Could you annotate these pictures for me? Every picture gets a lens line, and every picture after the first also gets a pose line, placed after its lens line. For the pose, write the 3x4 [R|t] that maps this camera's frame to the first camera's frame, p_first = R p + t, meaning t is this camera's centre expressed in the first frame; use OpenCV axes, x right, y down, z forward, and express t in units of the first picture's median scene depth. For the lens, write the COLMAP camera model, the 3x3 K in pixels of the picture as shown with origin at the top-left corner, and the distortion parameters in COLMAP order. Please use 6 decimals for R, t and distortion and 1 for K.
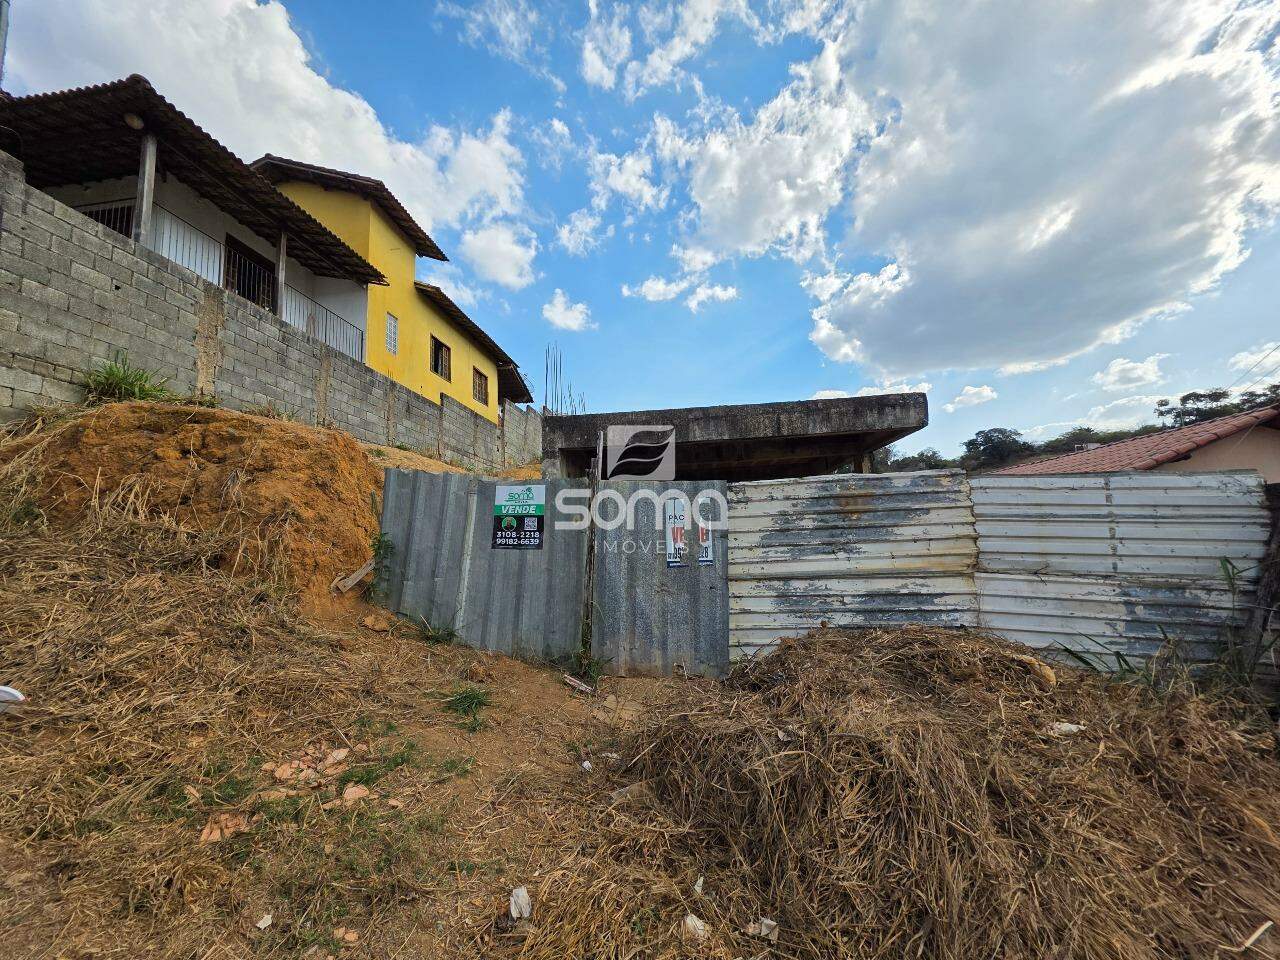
lens RADIAL K [[510.5, 0, 638.7], [0, 510.5, 472.7], [0, 0, 1]] dist [0.003544, 0.000215]
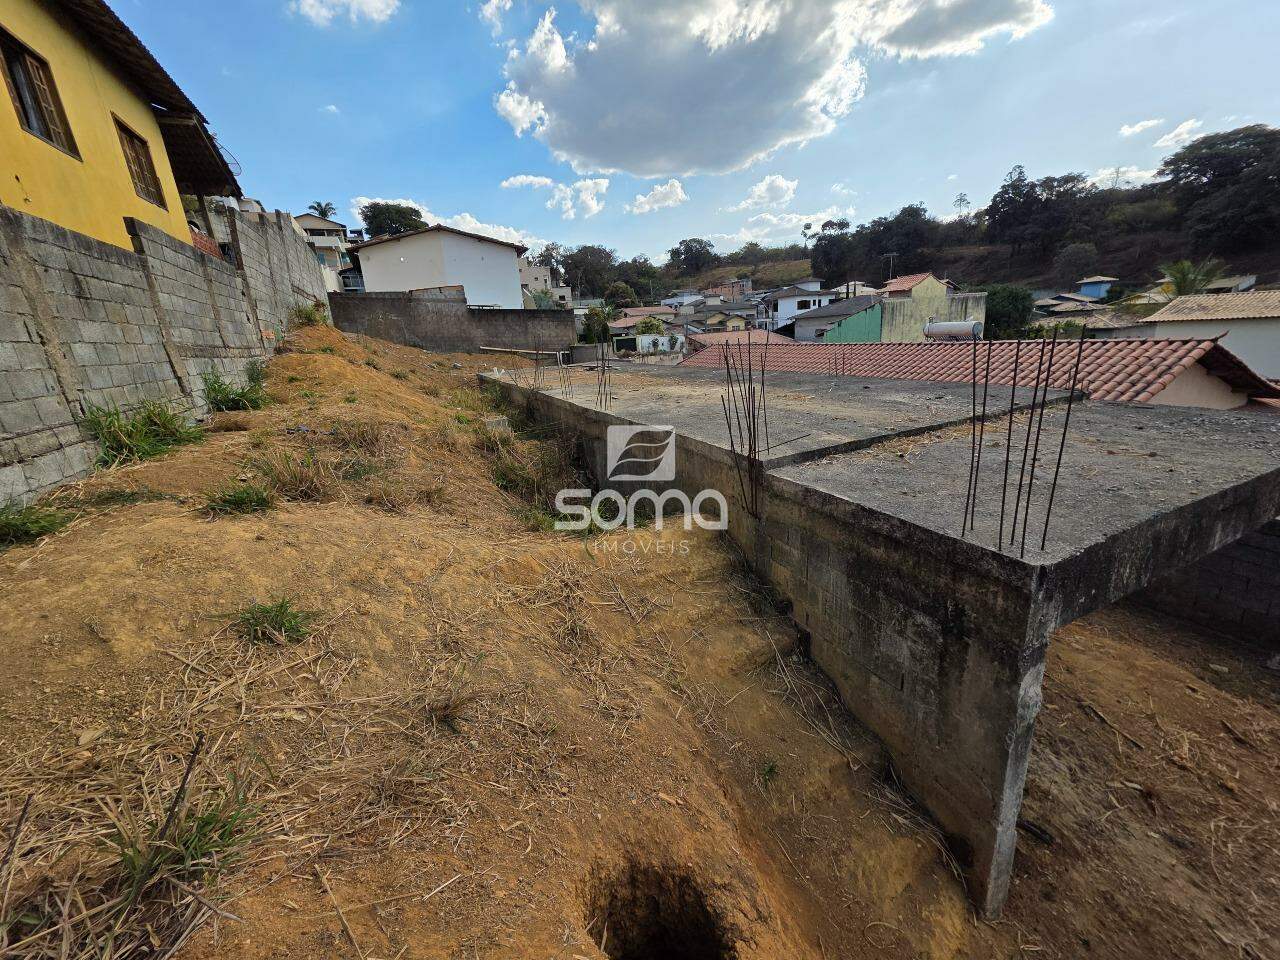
lens RADIAL K [[510.5, 0, 638.7], [0, 510.5, 472.7], [0, 0, 1]] dist [0.003544, 0.000215]
pose [[0.856328, -0.155209, 0.492556, -0.891885], [-0.039215, 0.931472, 0.361693, -0.430789], [-0.514941, -0.329043, 0.791560, 1.334495]]
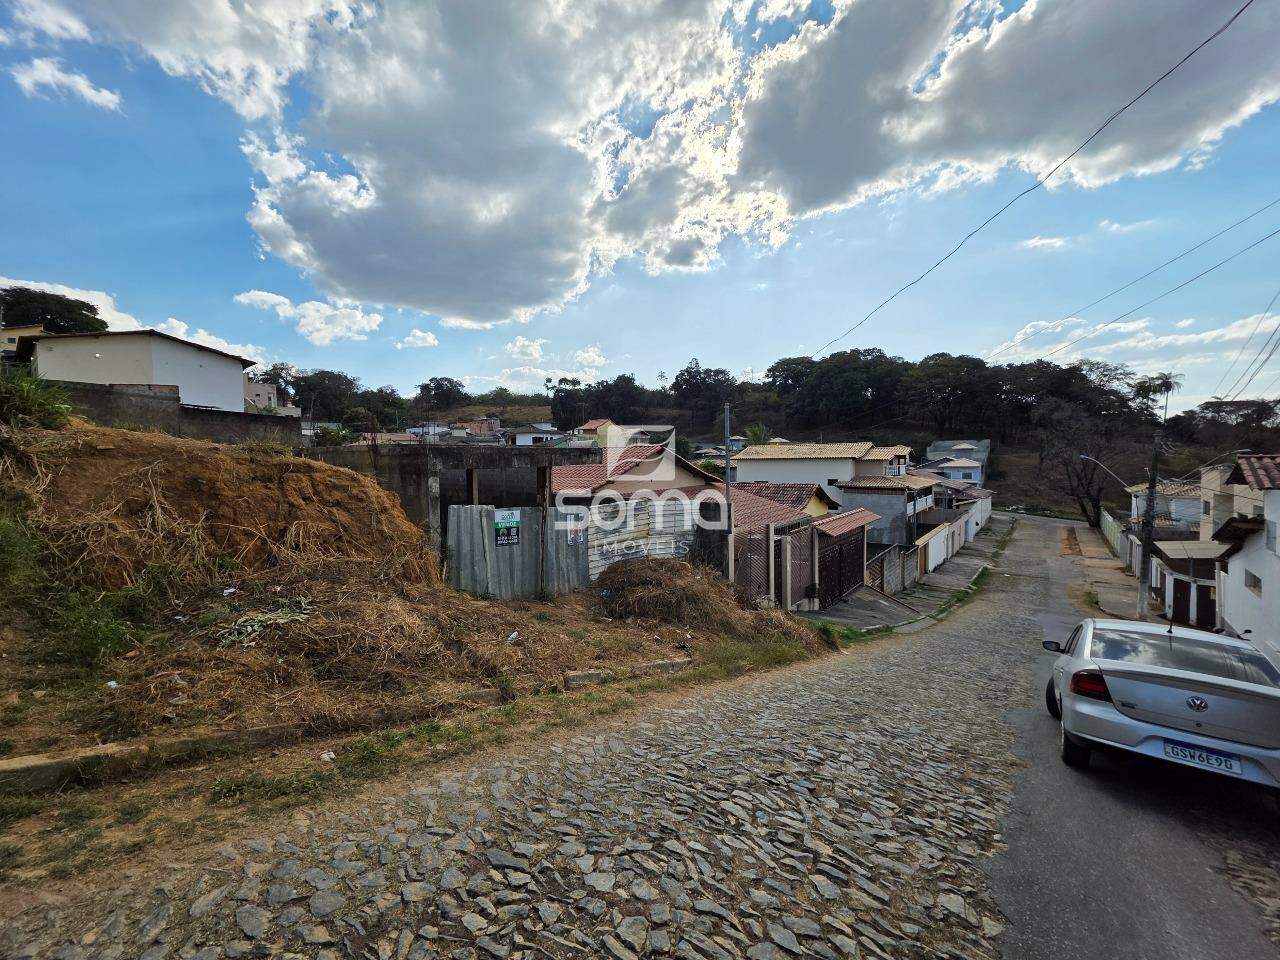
lens RADIAL K [[509.7, 0, 639.3], [0, 509.7, 474.7], [0, 0, 1]] dist [0.003463, 0.000378]
pose [[0.536632, 0.004470, 0.843805, -1.606248], [-0.123203, 0.989685, 0.073111, -0.312413], [-0.834774, -0.143193, 0.531647, -0.368505]]
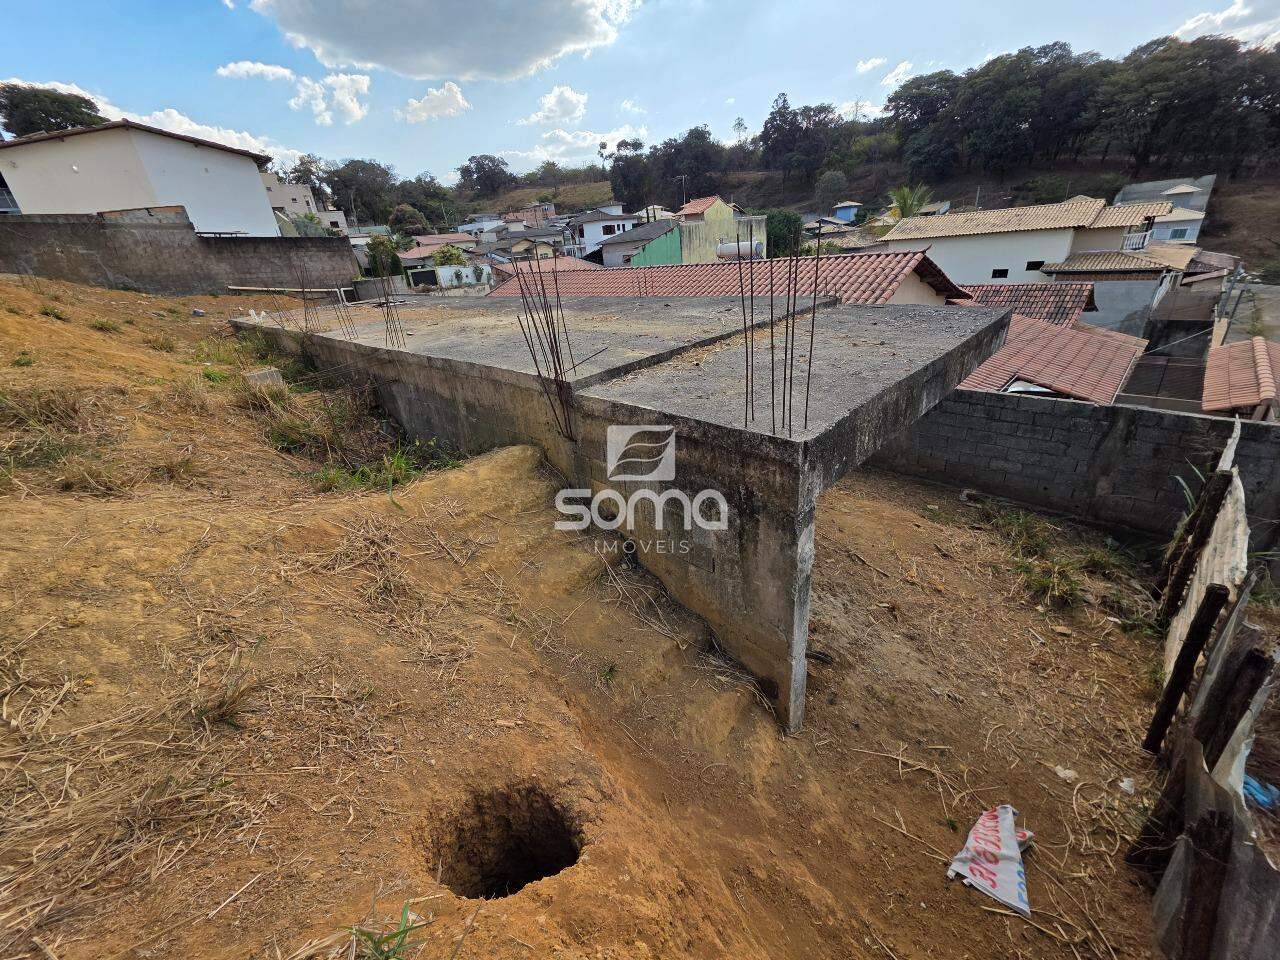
lens RADIAL K [[510.5, 0, 638.7], [0, 510.5, 472.7], [0, 0, 1]] dist [0.003544, 0.000215]
pose [[0.628202, -0.334169, 0.702633, -0.857592], [-0.043706, 0.886486, 0.460686, -0.406386], [-0.776821, -0.320113, 0.542288, 1.317212]]
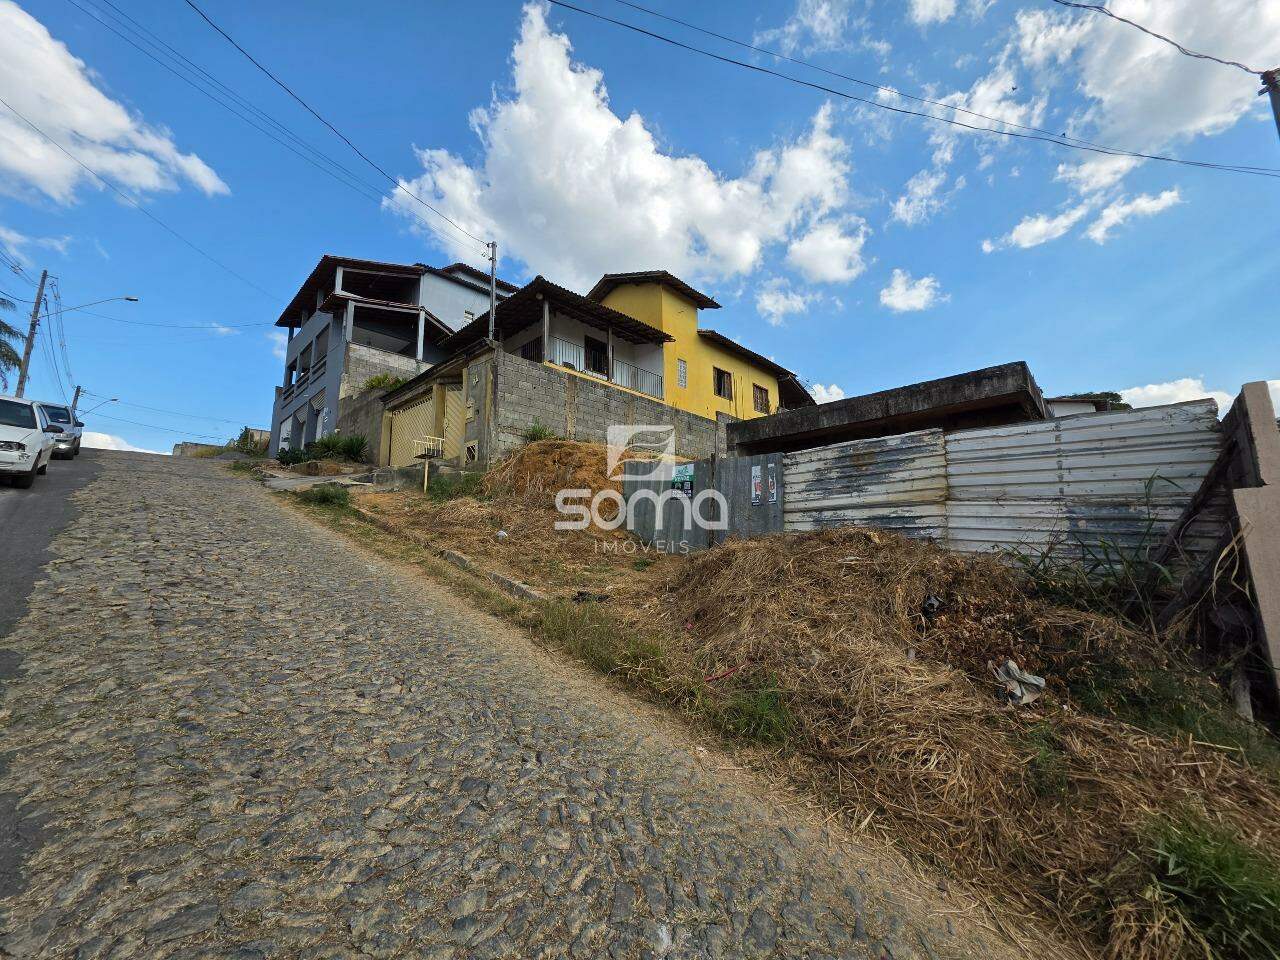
lens RADIAL K [[510.5, 0, 638.7], [0, 510.5, 472.7], [0, 0, 1]] dist [0.003544, 0.000215]
pose [[0.796981, -0.066533, -0.600329, 0.777182], [0.059823, 0.997723, -0.031155, 0.104231], [0.601035, -0.011083, 0.799146, -0.584471]]
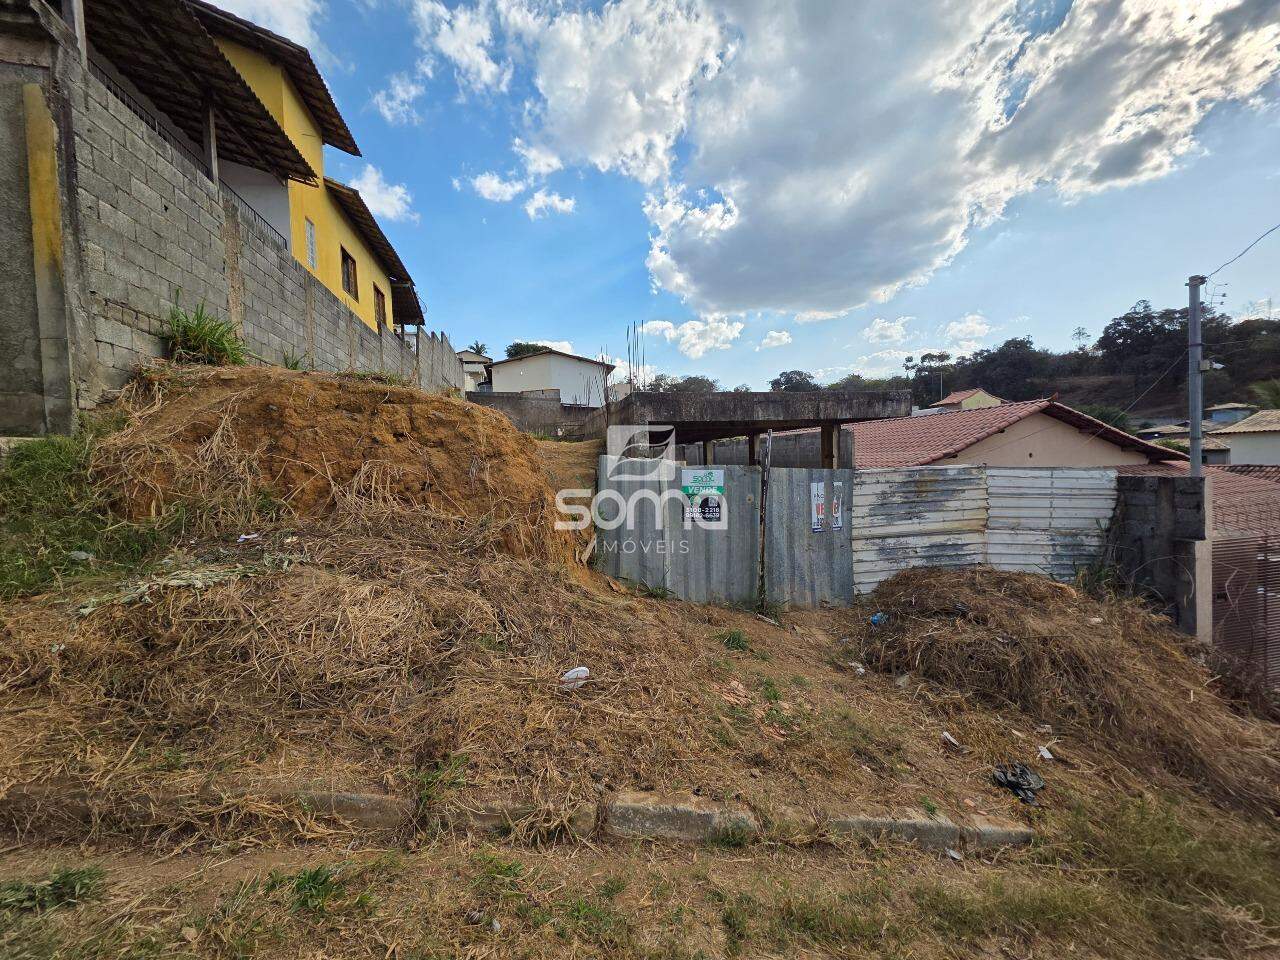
lens RADIAL K [[509.7, 0, 639.3], [0, 509.7, 474.7], [0, 0, 1]] dist [0.003463, 0.000378]
pose [[0.943957, -0.001042, 0.330068, -0.821897], [-0.049724, 0.988134, 0.145324, -0.140907], [-0.326302, -0.153592, 0.932704, -0.096102]]
